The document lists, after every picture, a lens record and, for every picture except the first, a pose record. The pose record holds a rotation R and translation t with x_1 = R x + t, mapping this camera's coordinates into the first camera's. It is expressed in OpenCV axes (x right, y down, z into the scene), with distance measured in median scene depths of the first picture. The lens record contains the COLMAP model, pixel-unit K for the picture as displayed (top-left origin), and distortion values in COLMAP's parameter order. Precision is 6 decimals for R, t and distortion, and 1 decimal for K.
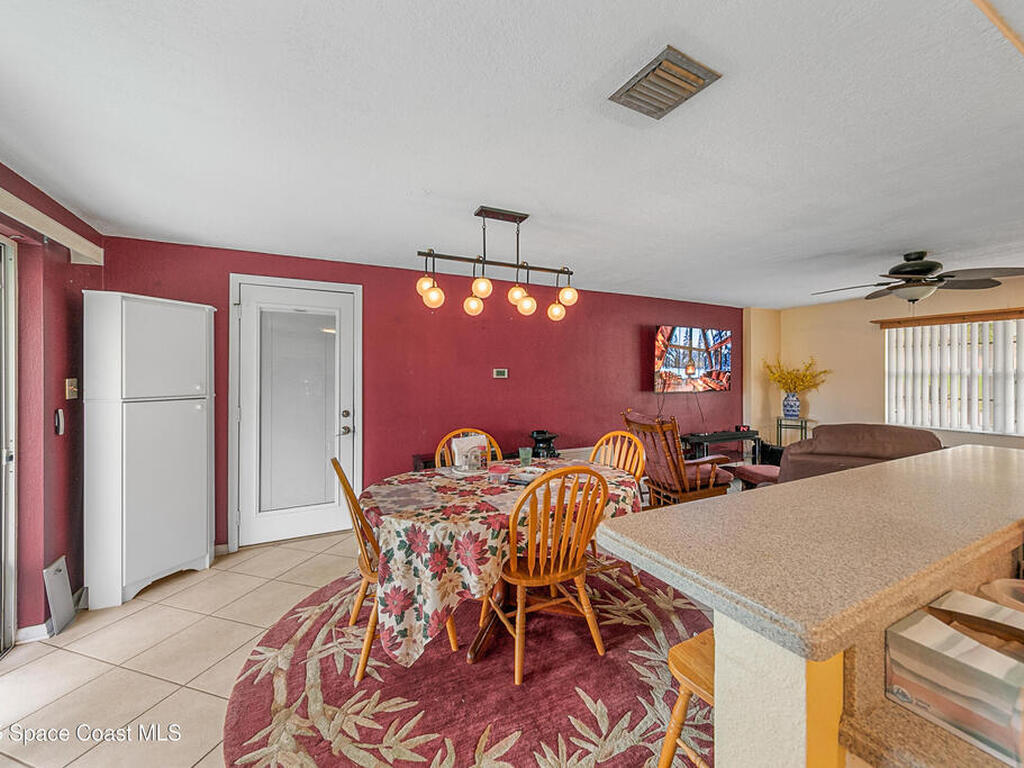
lens RADIAL K [[415.1, 0, 511.7], [0, 415.1, 375.8], [0, 0, 1]] dist [0.002893, 0.000153]
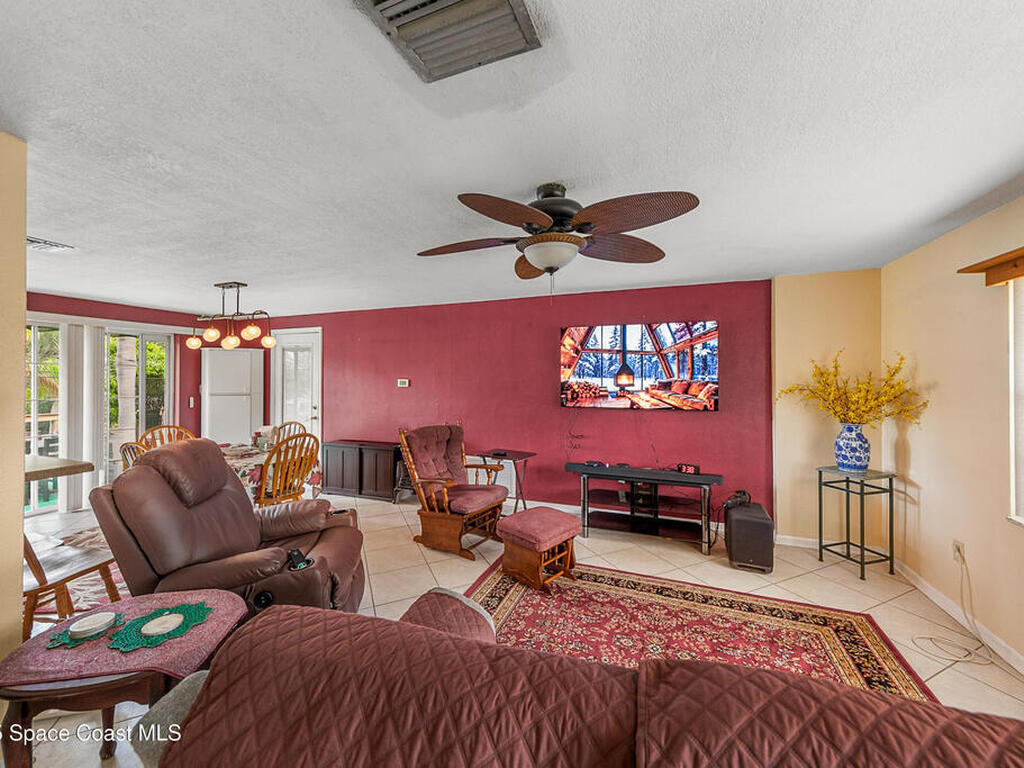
lens RADIAL K [[399.6, 0, 514.4], [0, 399.6, 380.6], [0, 0, 1]] dist [-0.000016, -0.000066]
pose [[0.667337, 0.000820, -0.744756, 0.862703], [-0.008322, 0.999945, -0.006356, -0.006608], [0.744710, 0.010440, 0.667307, 0.369944]]
